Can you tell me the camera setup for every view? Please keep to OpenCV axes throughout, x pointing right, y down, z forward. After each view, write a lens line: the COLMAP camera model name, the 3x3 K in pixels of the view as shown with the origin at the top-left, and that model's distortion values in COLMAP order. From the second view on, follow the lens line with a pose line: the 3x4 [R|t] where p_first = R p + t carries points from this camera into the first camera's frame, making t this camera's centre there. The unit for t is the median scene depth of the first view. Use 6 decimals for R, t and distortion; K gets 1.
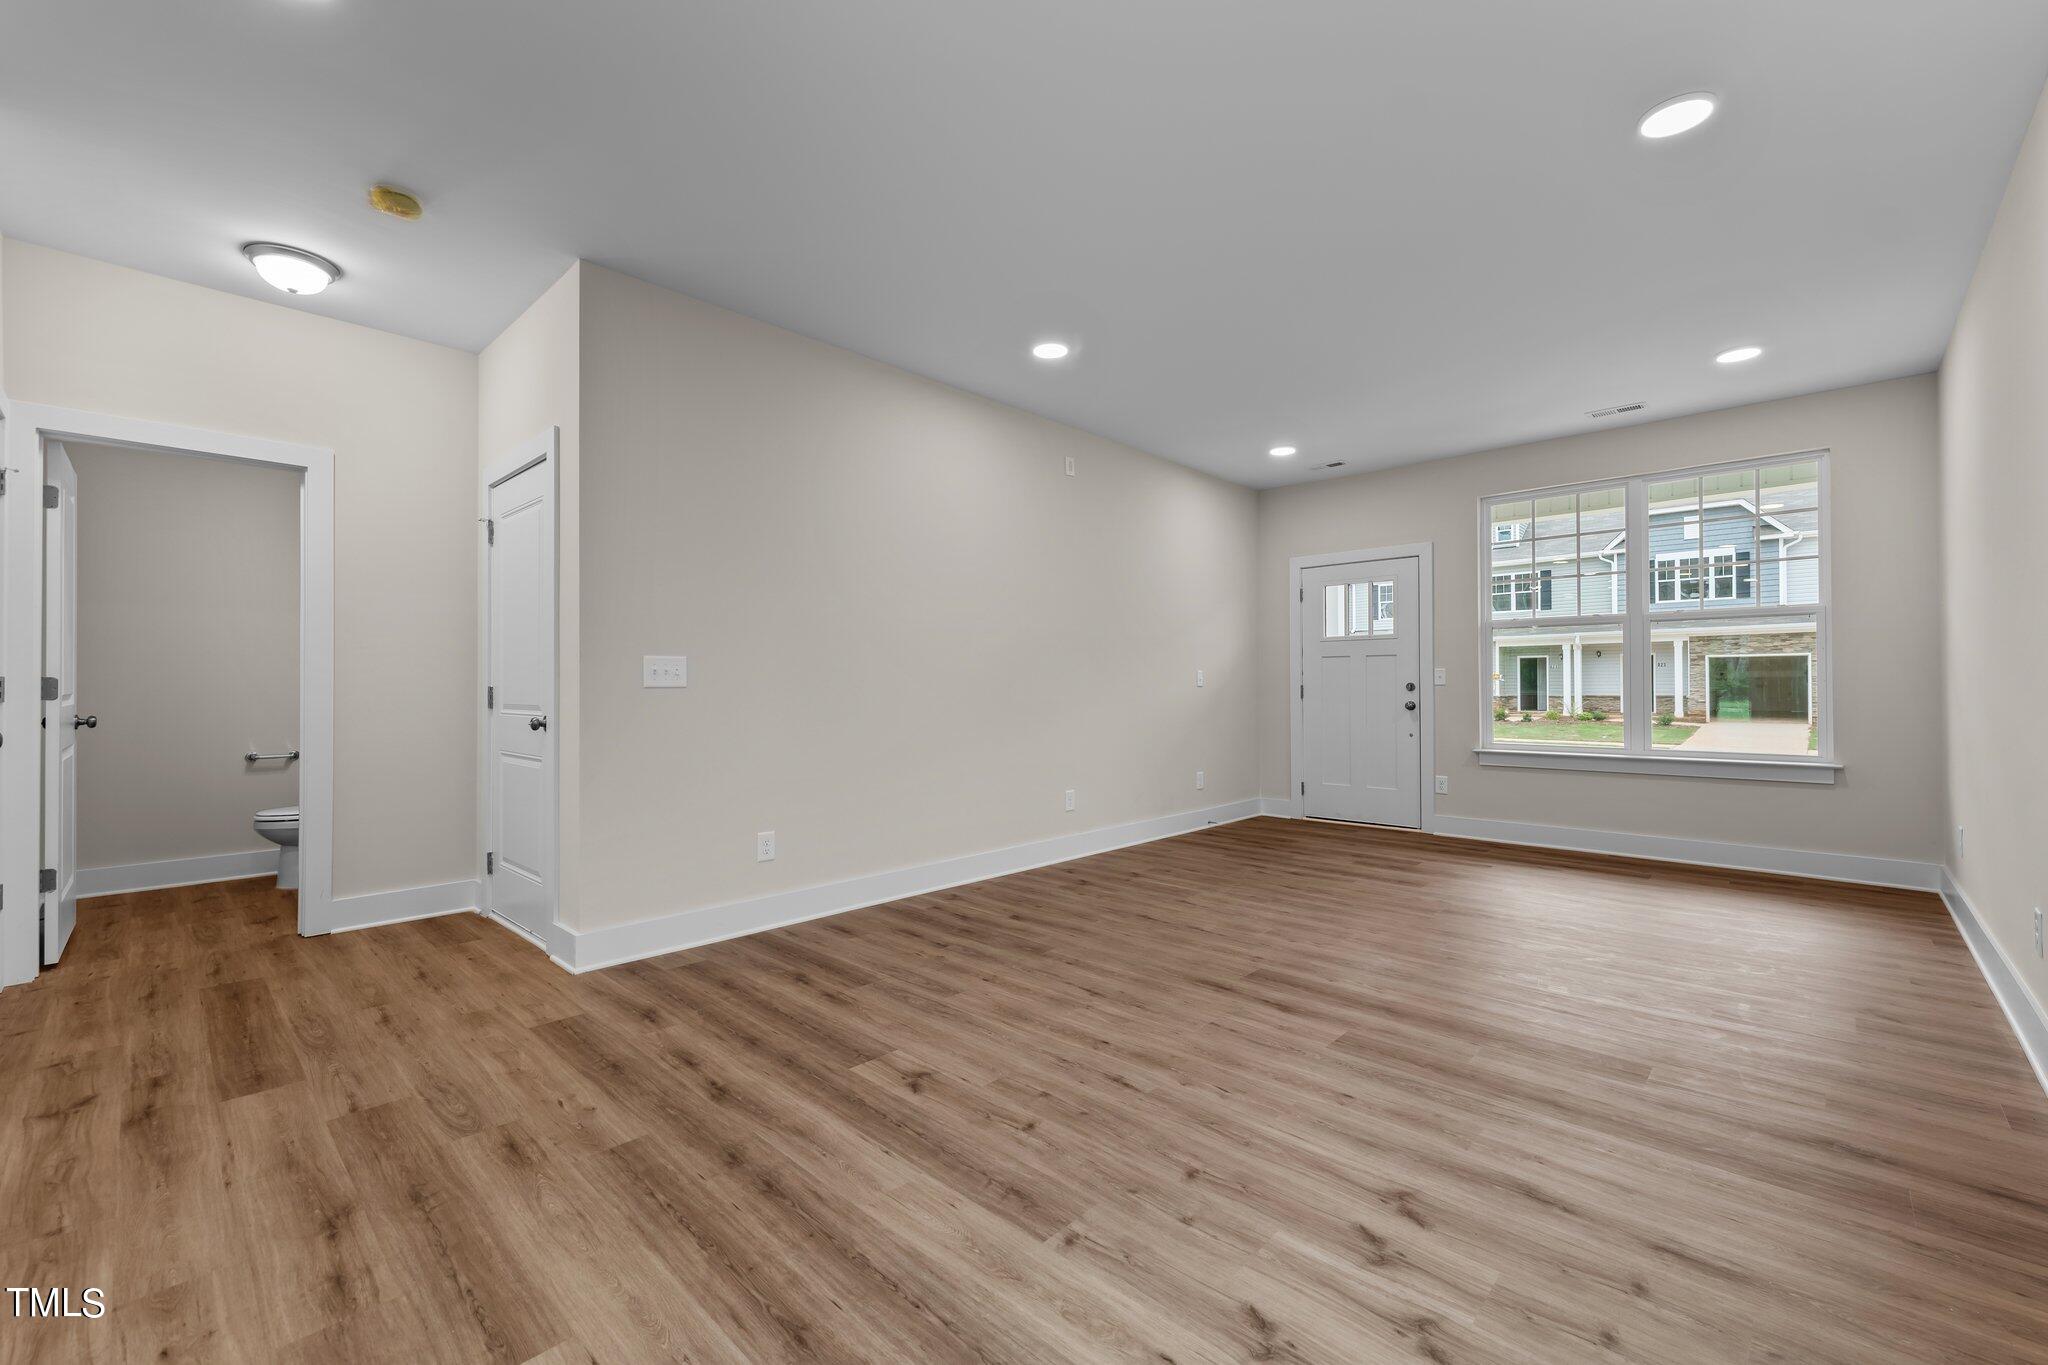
lens RADIAL K [[839.3, 0, 1017.1], [0, 839.3, 679.9], [0, 0, 1]] dist [0.002010, -0.000441]
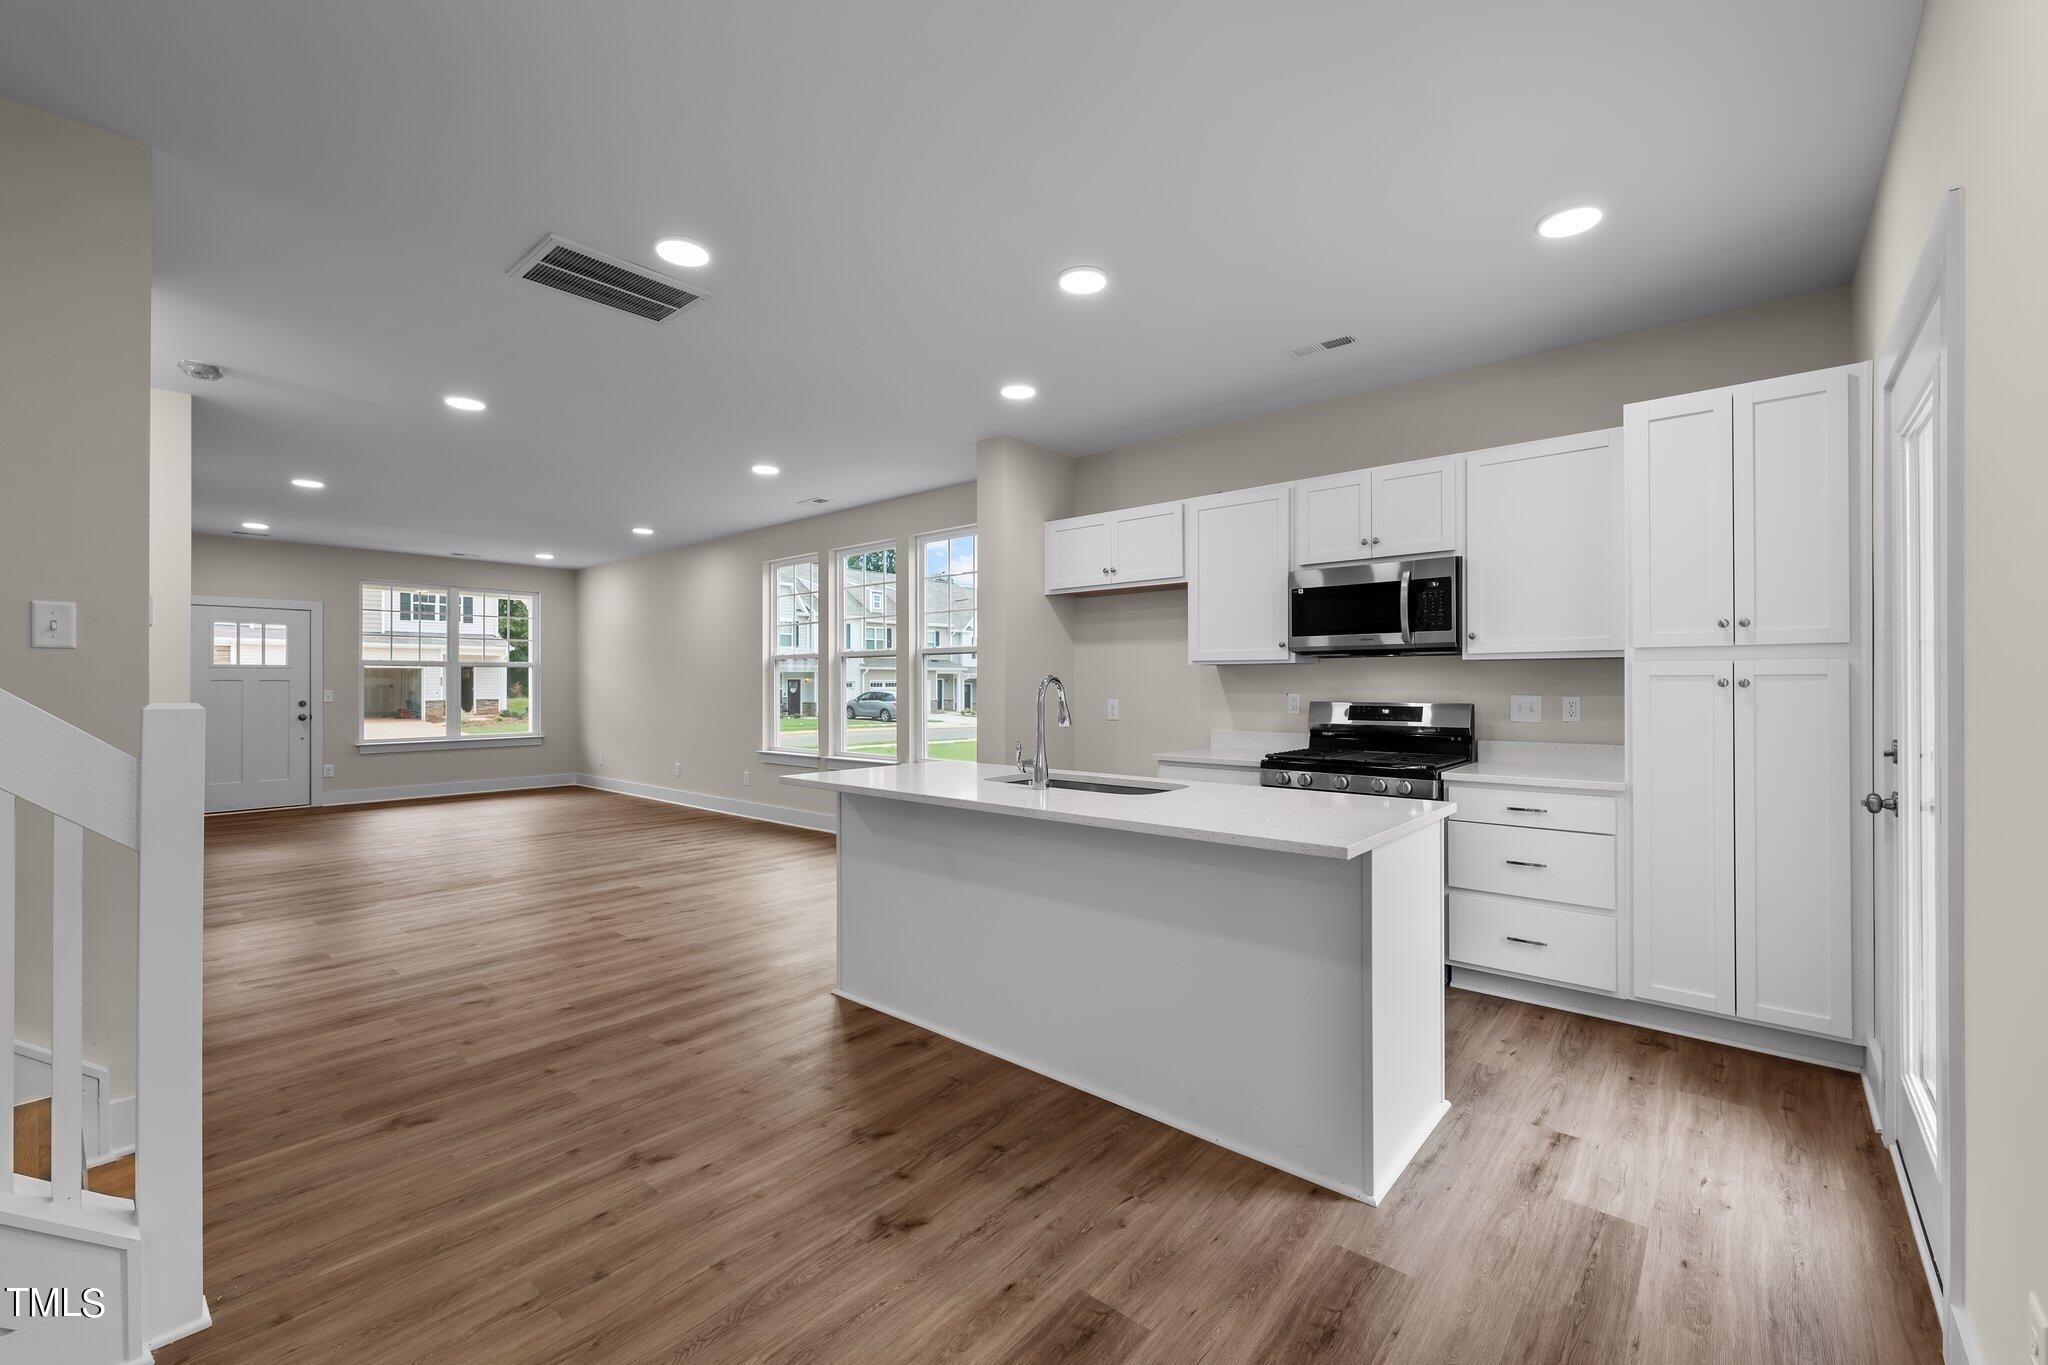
lens RADIAL K [[839.3, 0, 1028.8], [0, 839.3, 680.3], [0, 0, 1]] dist [0.002010, -0.000441]
pose [[-0.057366, 0.008097, 0.998320, -1.750394], [-0.006811, 0.999941, -0.008501, -0.047476], [-0.998330, -0.007288, -0.057307, -0.216869]]
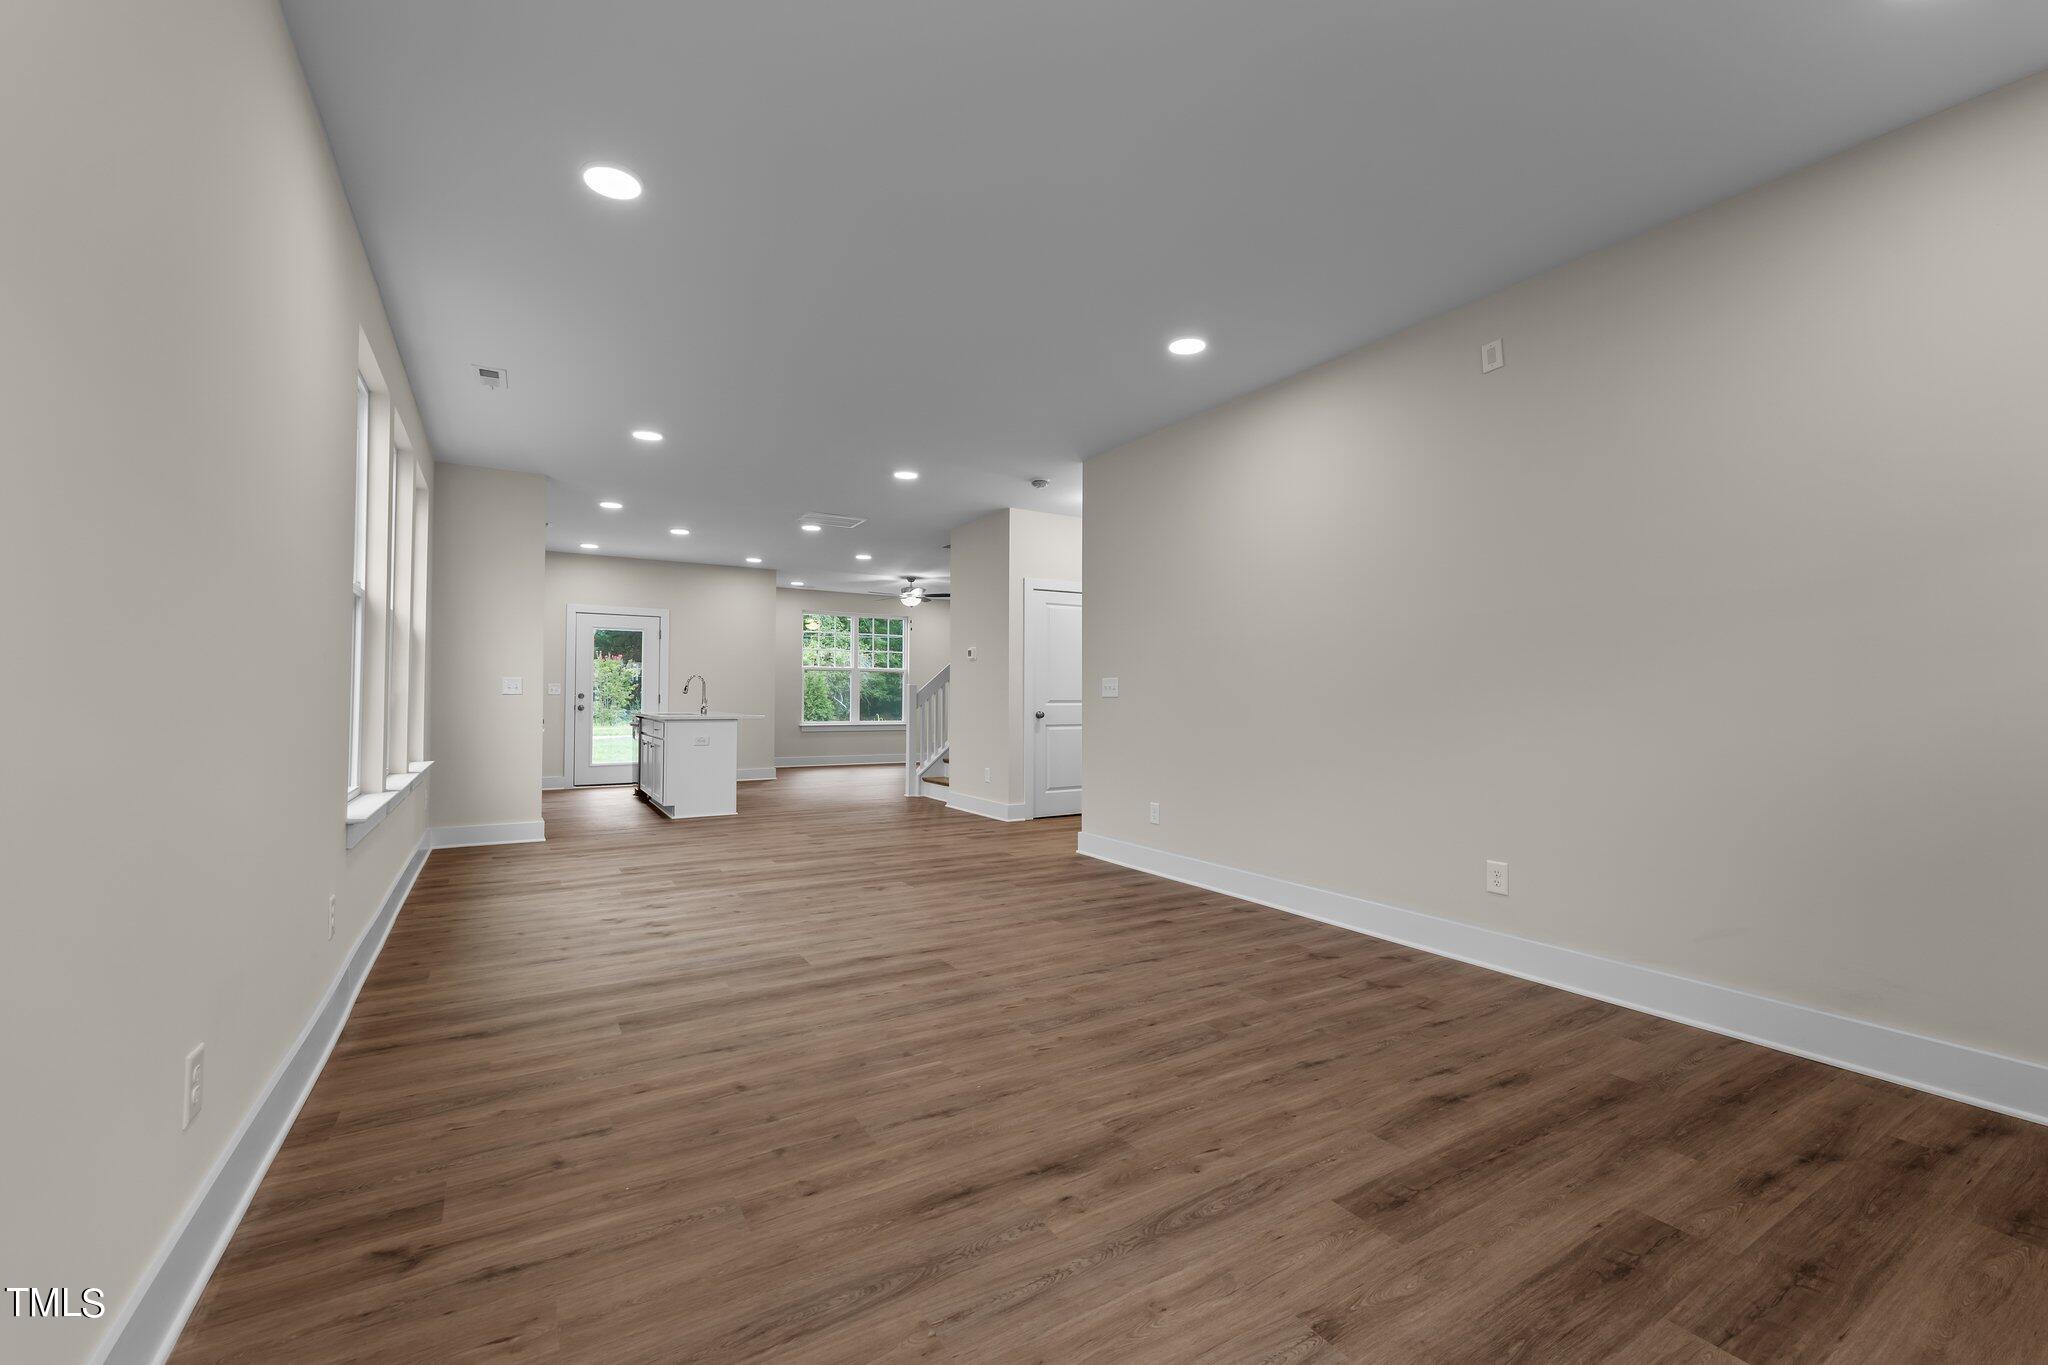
lens RADIAL K [[839.3, 0, 1022.0], [0, 839.3, 677.3], [0, 0, 1]] dist [0.002010, -0.000441]
pose [[-0.256191, -0.022607, -0.966362, 1.169270], [0.004087, 0.999692, -0.024470, 0.008987], [0.966617, -0.010219, -0.256020, 1.232167]]
